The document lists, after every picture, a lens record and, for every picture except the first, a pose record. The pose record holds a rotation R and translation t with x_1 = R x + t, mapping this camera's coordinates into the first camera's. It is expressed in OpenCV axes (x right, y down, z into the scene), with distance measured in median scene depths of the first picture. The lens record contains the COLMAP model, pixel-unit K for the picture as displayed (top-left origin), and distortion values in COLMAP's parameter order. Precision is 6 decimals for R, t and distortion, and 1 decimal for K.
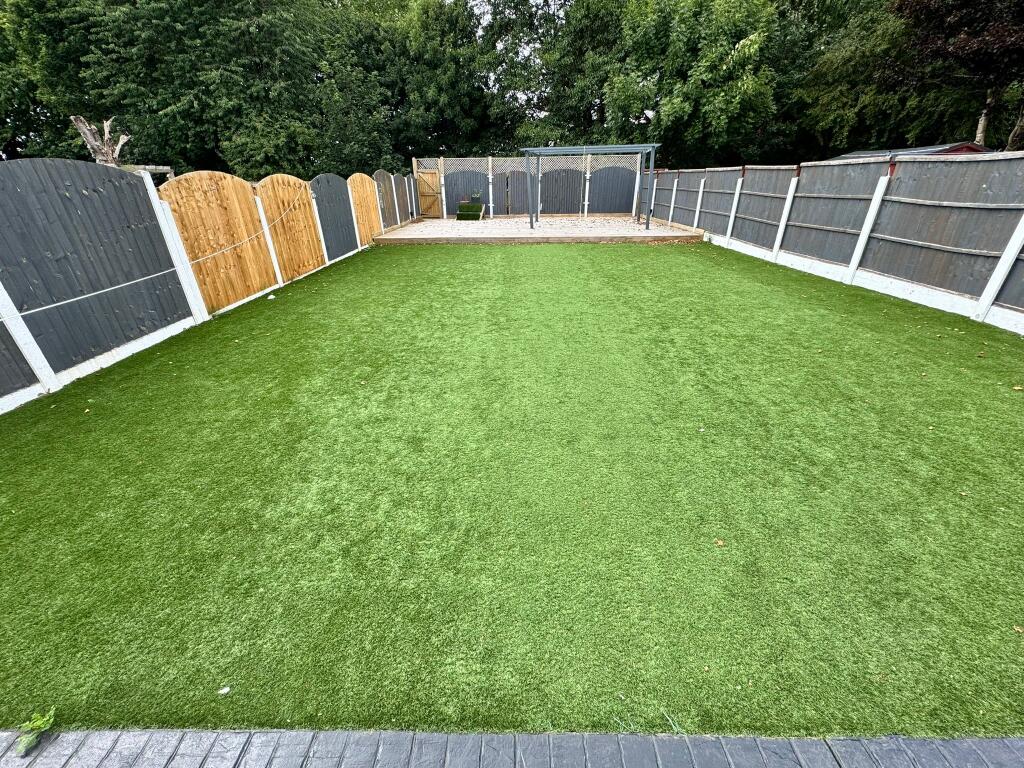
lens RADIAL K [[410.1, 0, 511.0], [0, 410.1, 383.7], [0, 0, 1]] dist [-0.003586, 0.000392]
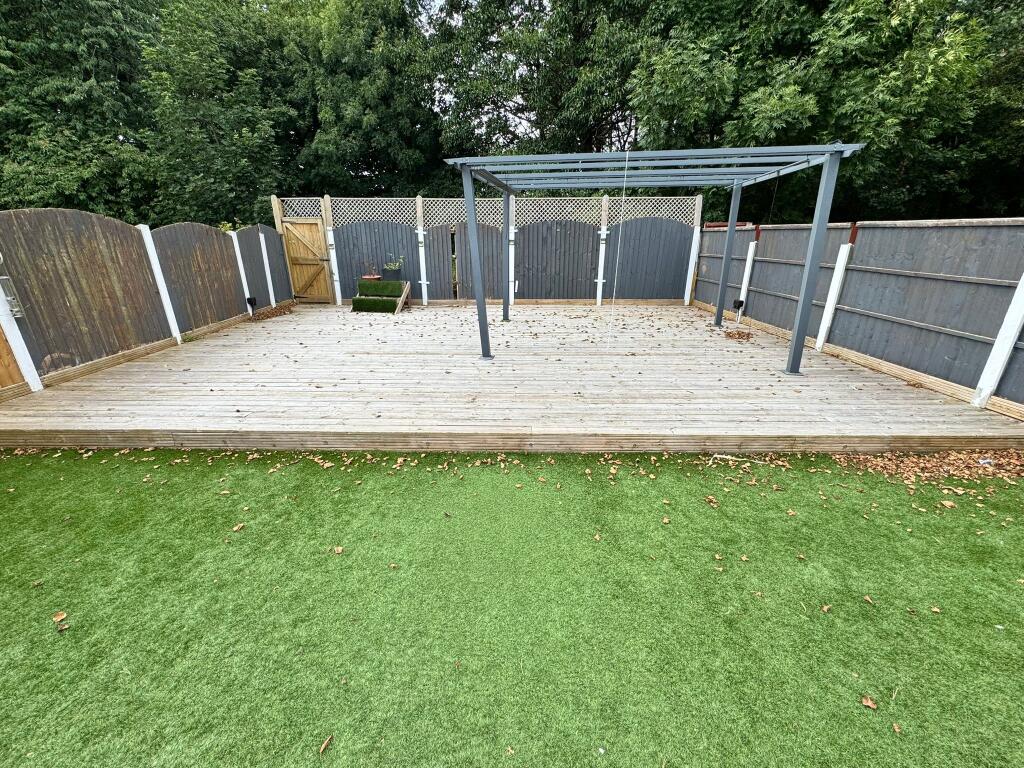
lens RADIAL K [[410.1, 0, 509.7], [0, 410.1, 380.6], [0, 0, 1]] dist [-0.003586, 0.000392]
pose [[0.999478, 0.003129, 0.032150, 0.050737], [0.000860, 0.992368, -0.123310, -0.257823], [-0.032291, 0.123274, 0.991847, 0.511284]]
